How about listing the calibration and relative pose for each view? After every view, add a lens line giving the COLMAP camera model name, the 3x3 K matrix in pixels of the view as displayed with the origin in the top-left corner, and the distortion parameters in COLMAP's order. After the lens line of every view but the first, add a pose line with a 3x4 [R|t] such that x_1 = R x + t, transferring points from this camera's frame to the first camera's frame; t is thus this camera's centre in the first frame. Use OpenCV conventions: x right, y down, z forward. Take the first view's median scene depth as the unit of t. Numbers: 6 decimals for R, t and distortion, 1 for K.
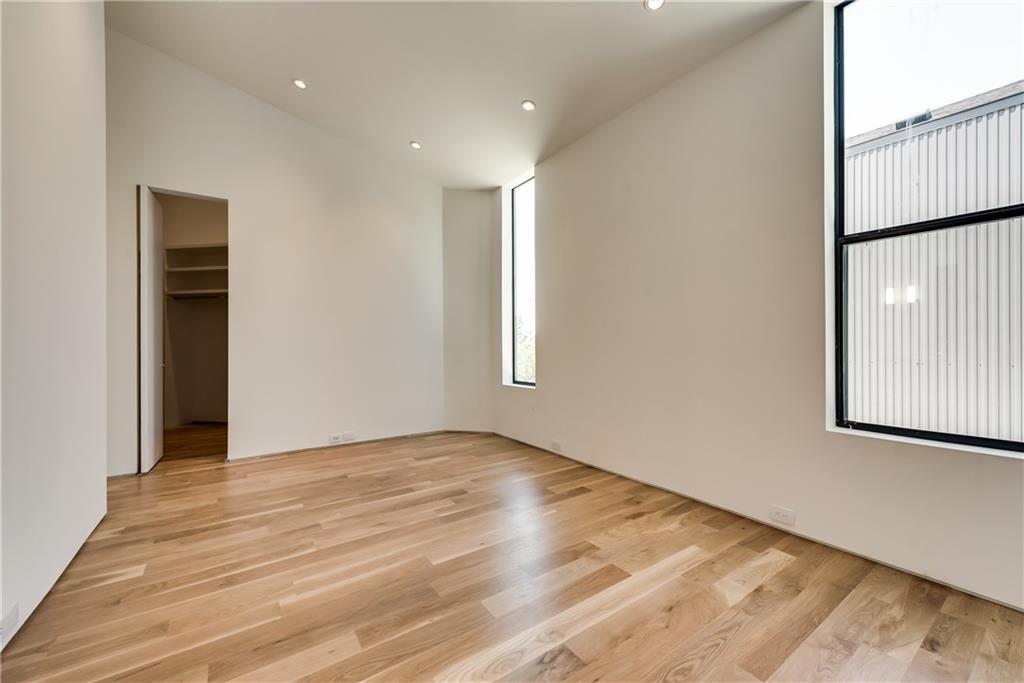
lens RADIAL K [[402.6, 0, 518.2], [0, 402.6, 344.8], [0, 0, 1]] dist [0.001442, -0.002017]
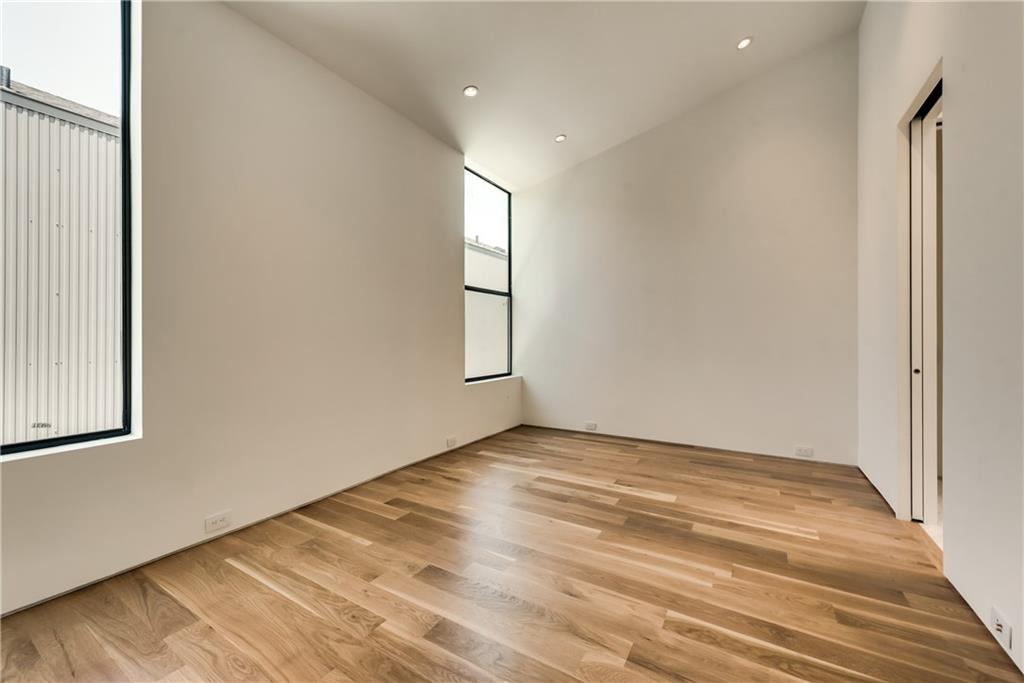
lens RADIAL K [[402.6, 0, 518.5], [0, 402.6, 334.7], [0, 0, 1]] dist [0.001442, -0.002017]
pose [[-0.401857, 0.012078, 0.915623, -0.953866], [0.011796, 0.999898, -0.008012, -0.000359], [-0.915626, 0.007581, -0.401959, 1.368339]]
